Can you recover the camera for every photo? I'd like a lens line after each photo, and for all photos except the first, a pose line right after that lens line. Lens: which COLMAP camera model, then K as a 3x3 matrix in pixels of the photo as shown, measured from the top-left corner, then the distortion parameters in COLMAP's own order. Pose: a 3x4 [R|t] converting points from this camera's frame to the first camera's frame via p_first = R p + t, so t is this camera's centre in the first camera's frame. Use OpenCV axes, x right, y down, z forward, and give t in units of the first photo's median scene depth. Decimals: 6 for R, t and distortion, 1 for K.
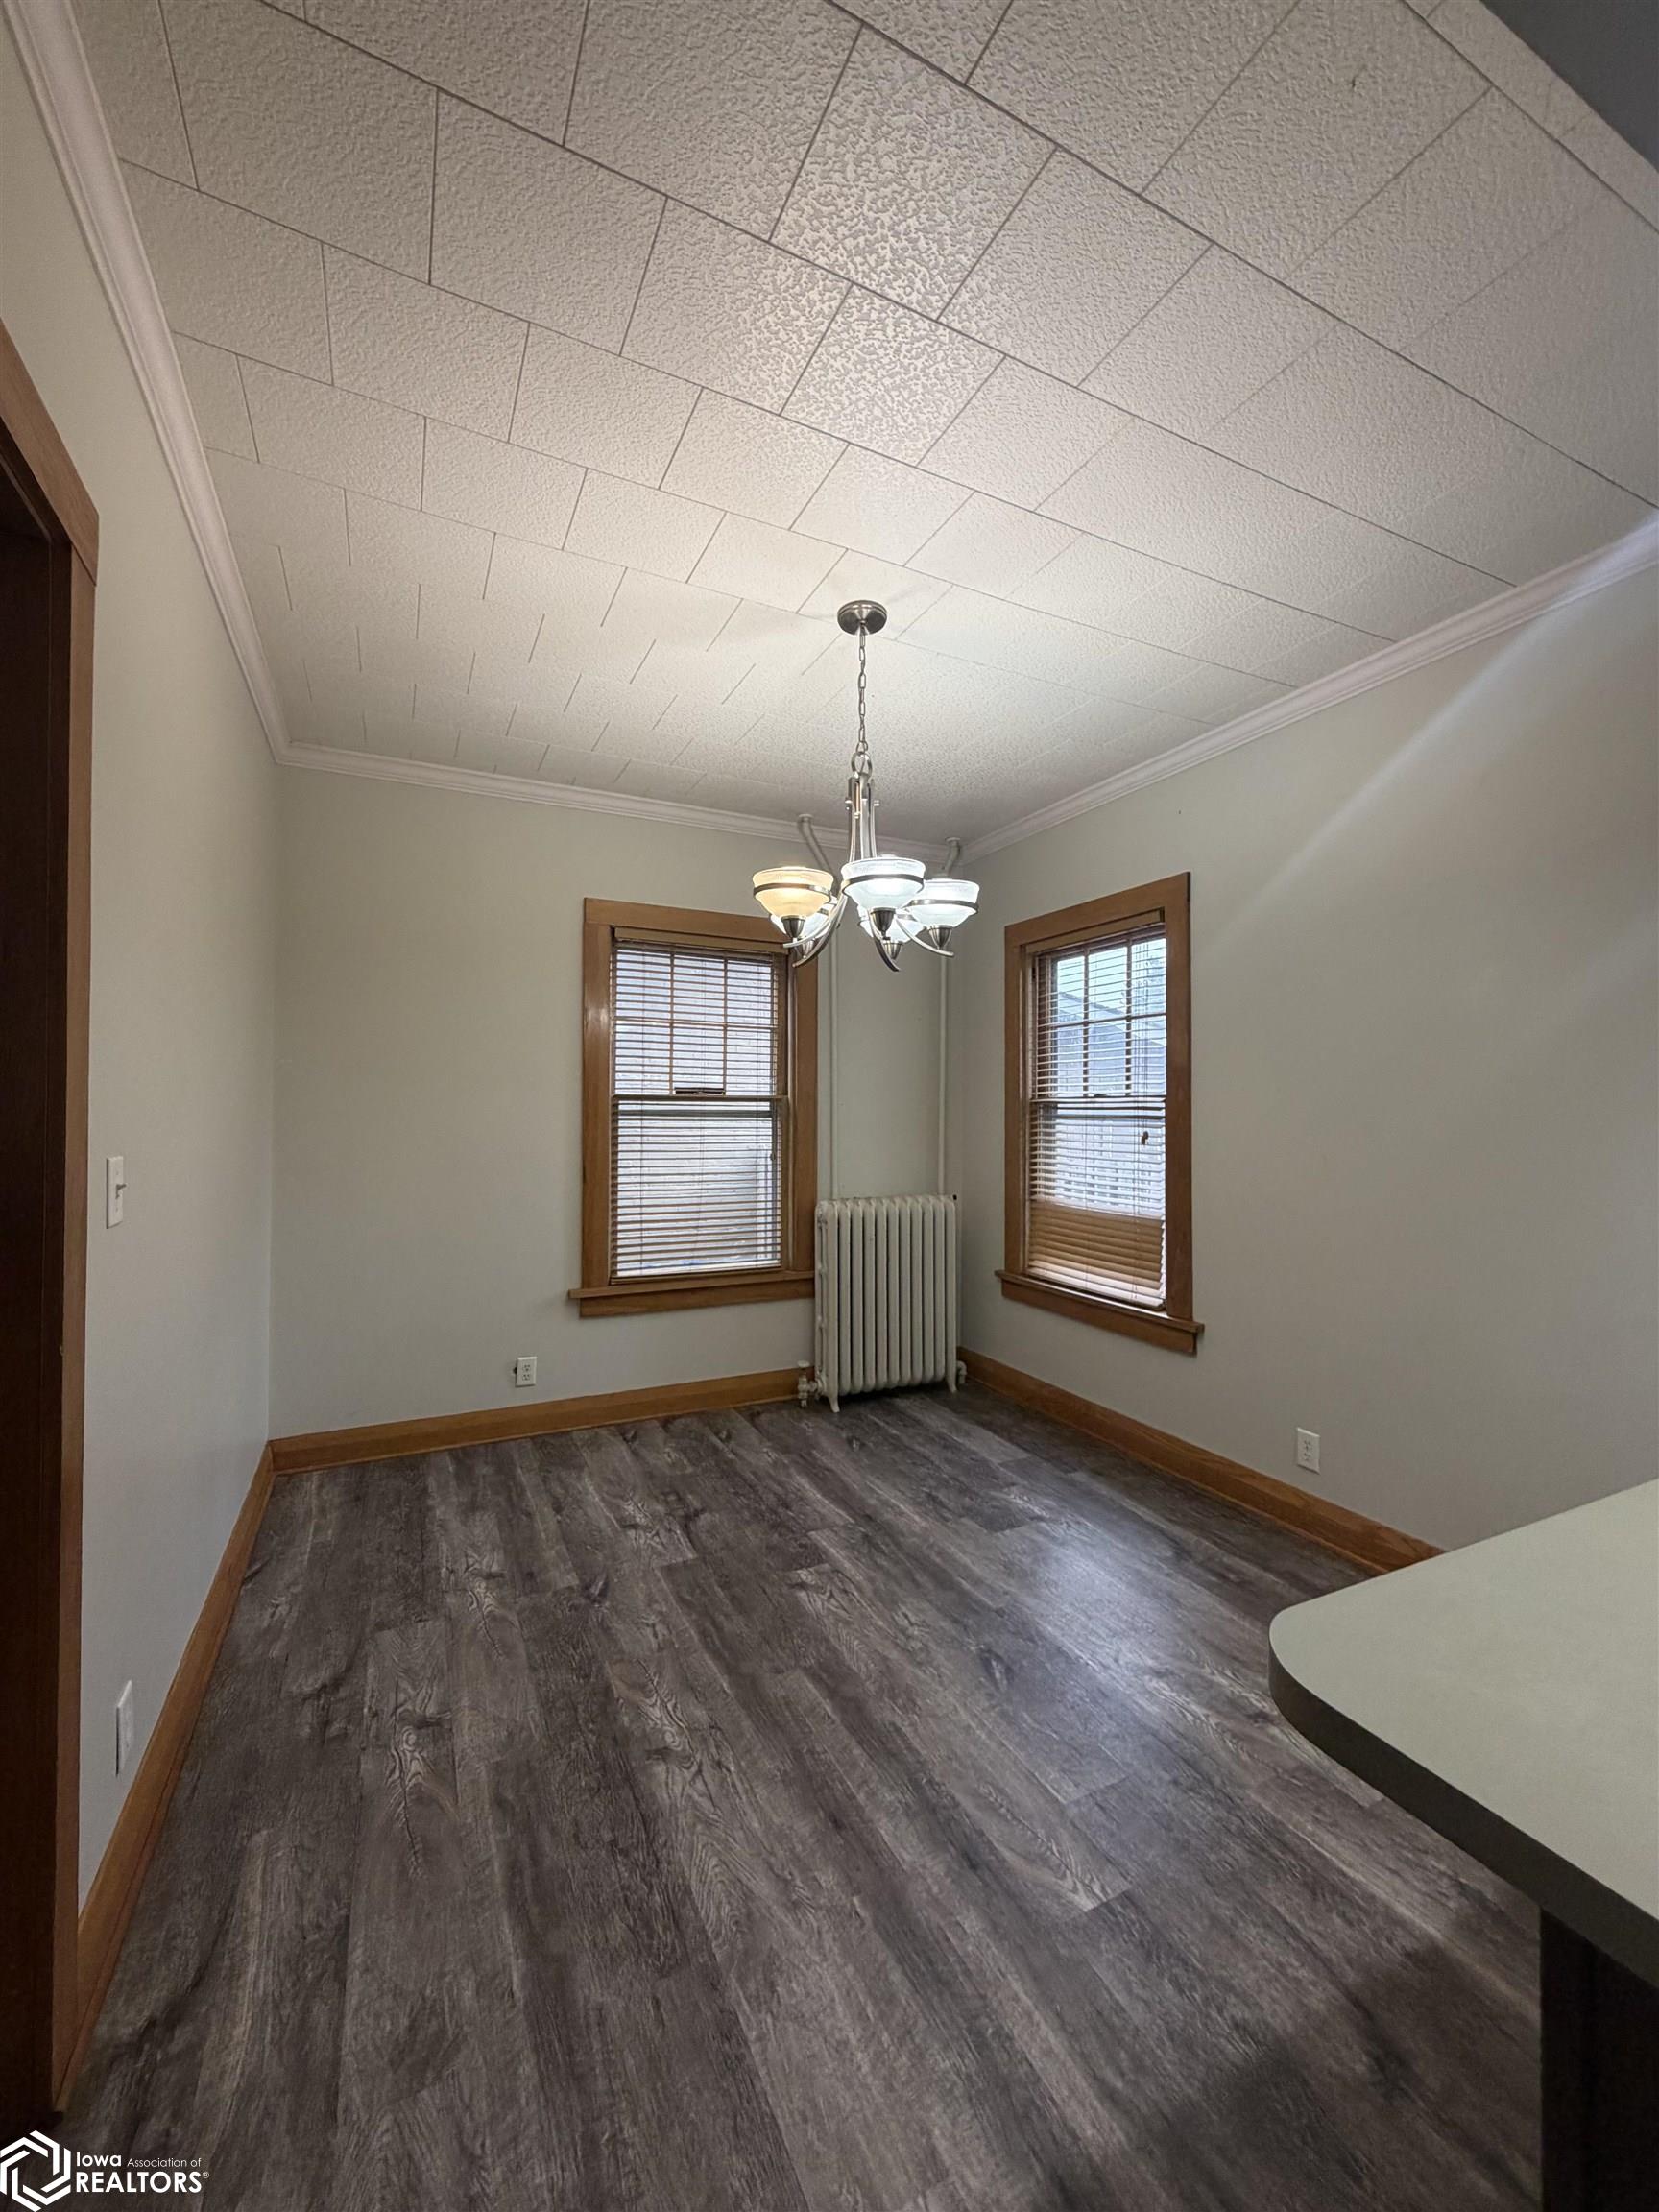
lens RADIAL K [[882.2, 0, 828.4], [0, 882.2, 1103.6], [0, 0, 1]] dist [0.000331, 0.000700]
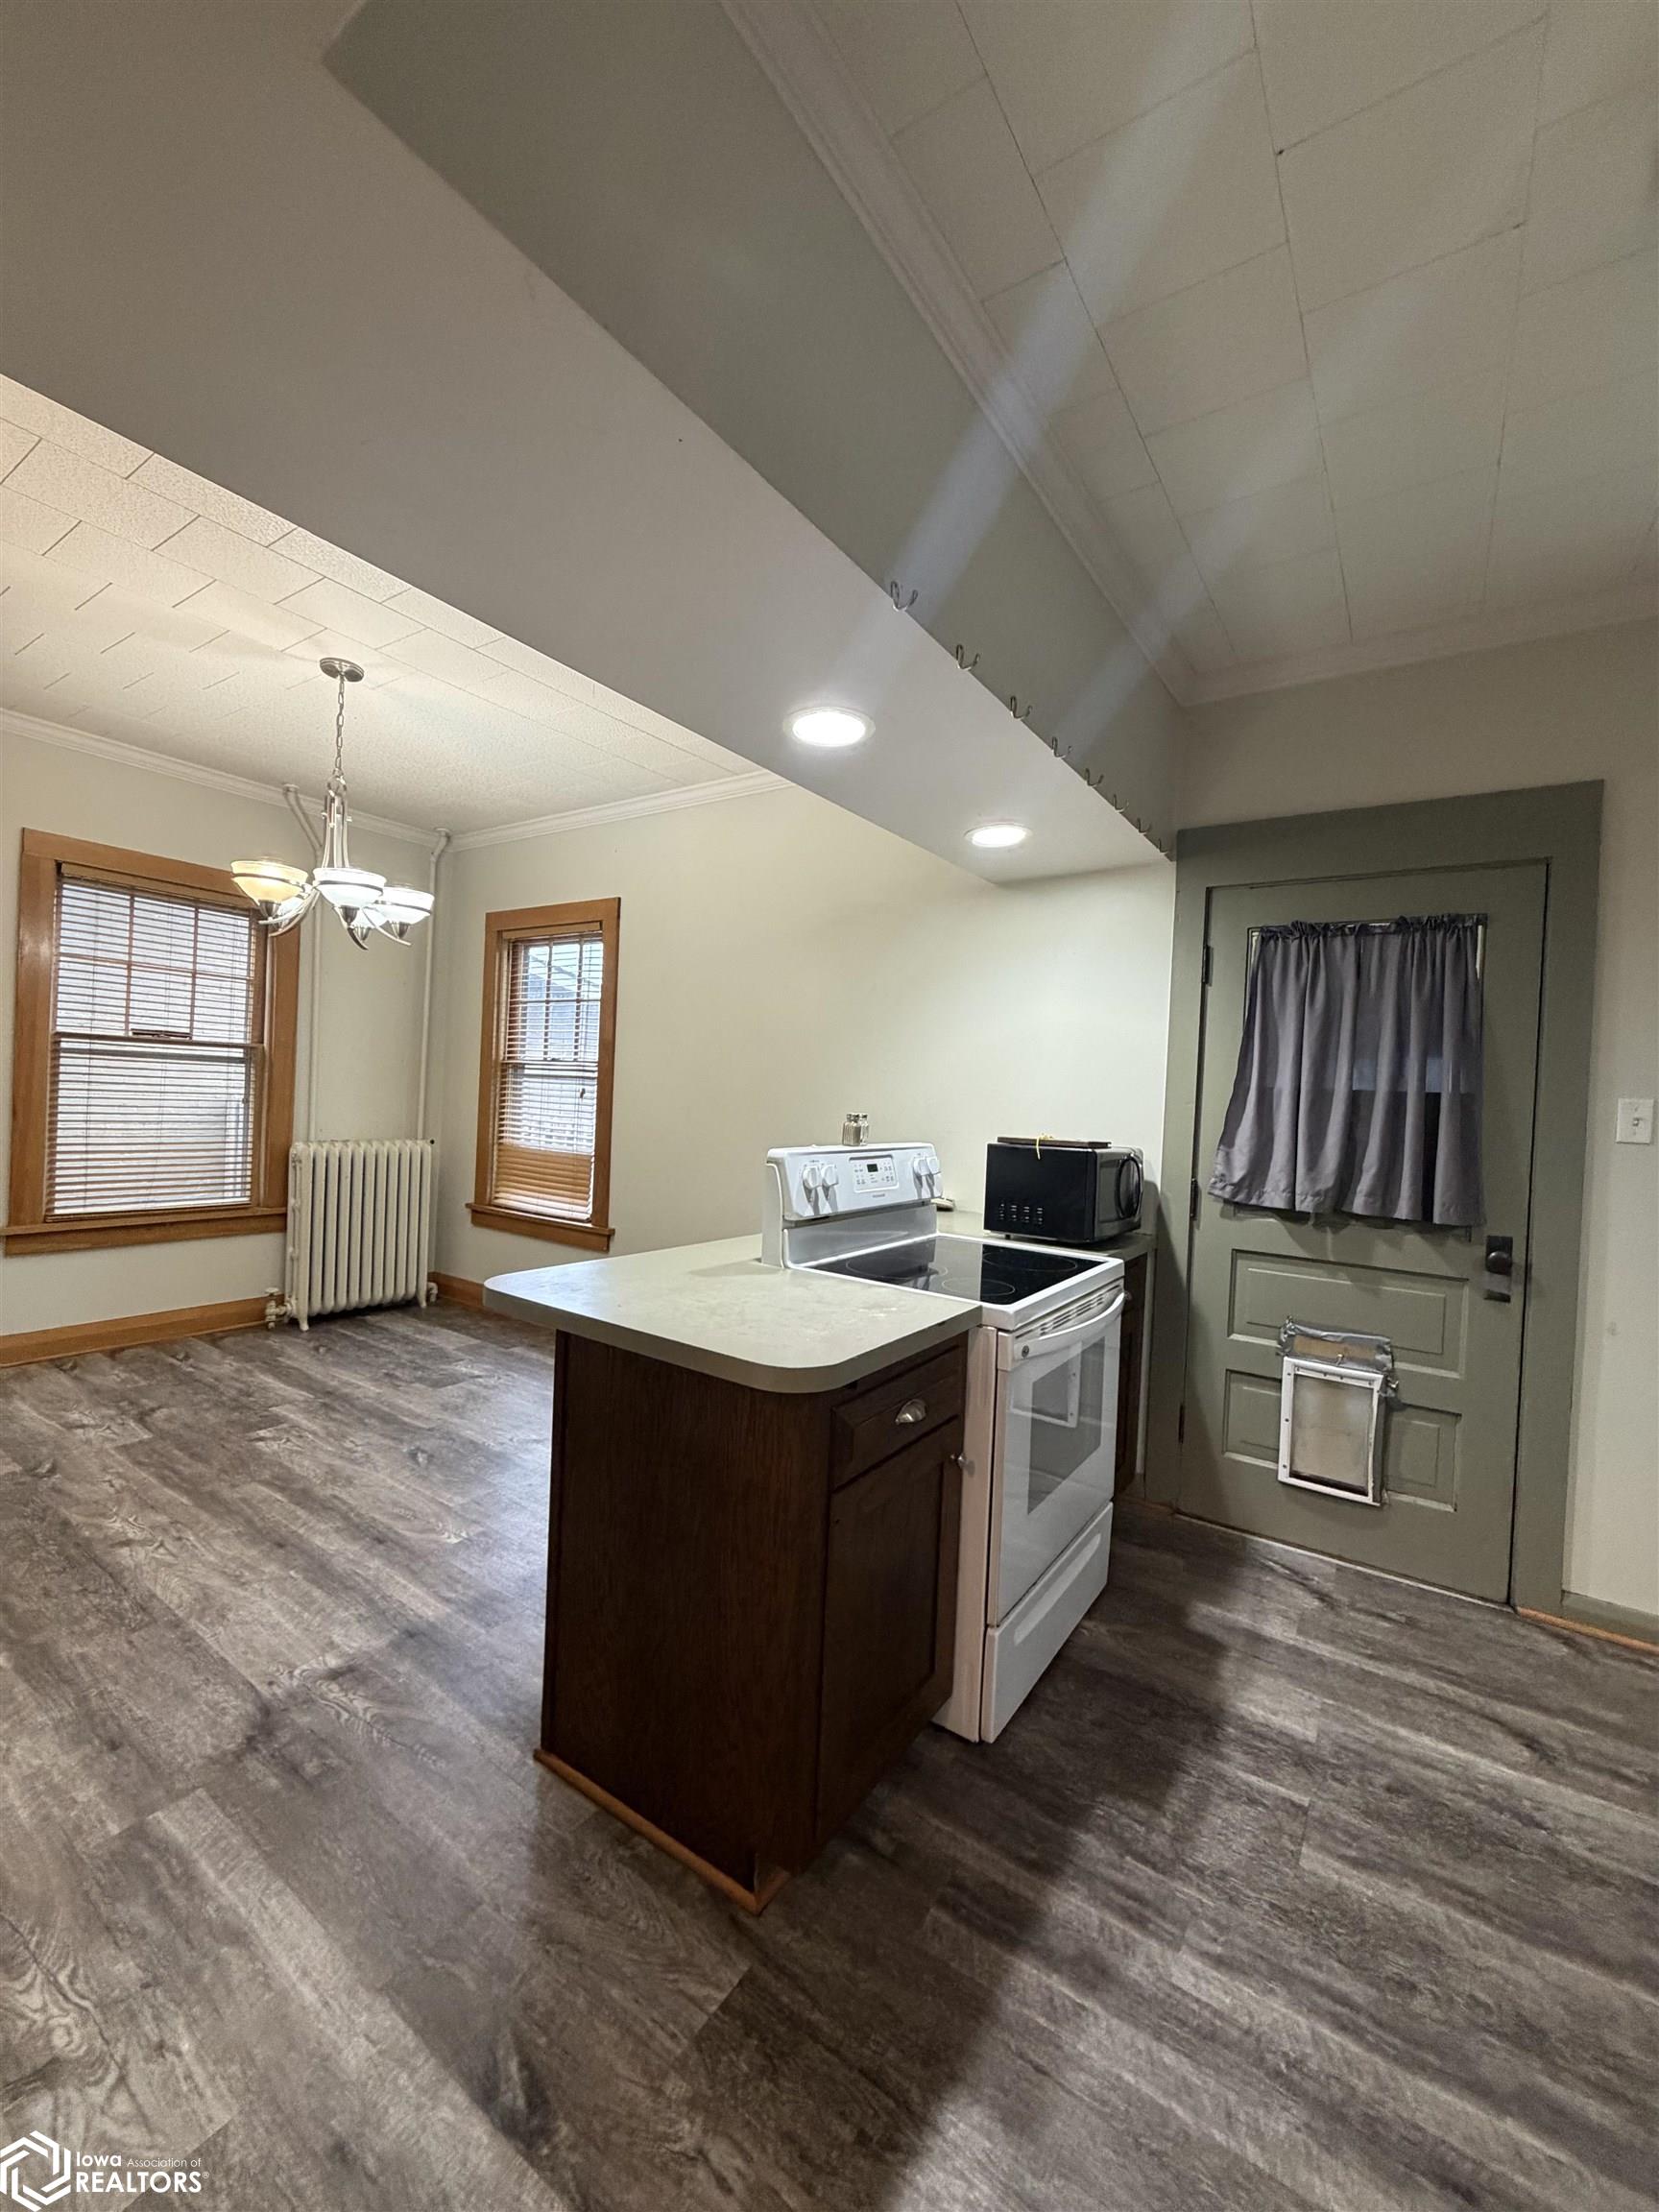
lens RADIAL K [[882.2, 0, 828.4], [0, 882.2, 1103.6], [0, 0, 1]] dist [0.000331, 0.000700]
pose [[0.867966, 0.030698, 0.495674, 0.024490], [-0.047836, 0.998615, 0.021918, 0.008219], [-0.494315, -0.042736, 0.868232, -0.328857]]
